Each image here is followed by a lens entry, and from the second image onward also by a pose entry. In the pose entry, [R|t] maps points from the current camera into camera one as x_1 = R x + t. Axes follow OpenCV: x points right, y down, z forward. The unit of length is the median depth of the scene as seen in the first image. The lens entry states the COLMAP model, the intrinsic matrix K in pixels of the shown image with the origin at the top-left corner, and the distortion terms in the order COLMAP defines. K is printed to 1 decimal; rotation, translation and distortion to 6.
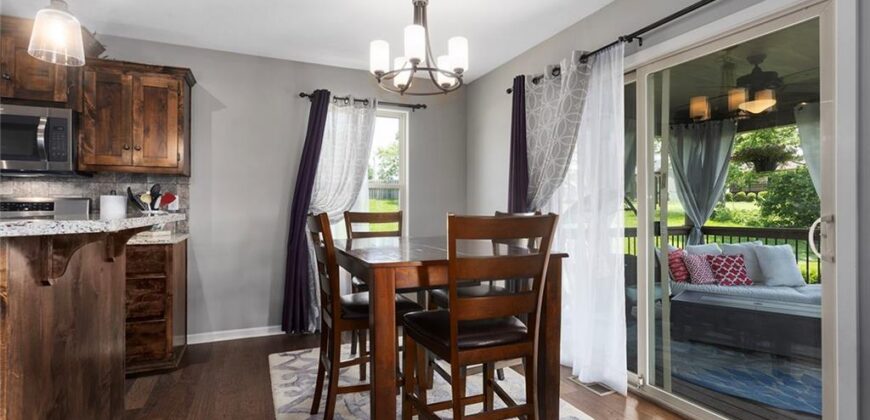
lens RADIAL K [[422.3, 0, 427.5], [0, 422.3, 223.5], [0, 0, 1]] dist [0.003453, 0.000123]
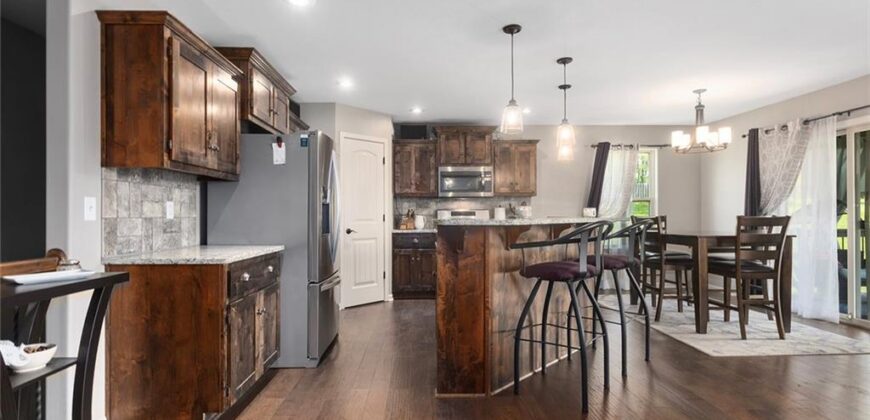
lens RADIAL K [[422.3, 0, 427.5], [0, 422.3, 223.5], [0, 0, 1]] dist [0.003453, 0.000123]
pose [[0.929741, 0.003951, -0.368192, -0.364569], [-0.008738, 0.999898, -0.011335, 0.033196], [0.368109, 0.013756, 0.929681, -0.995452]]
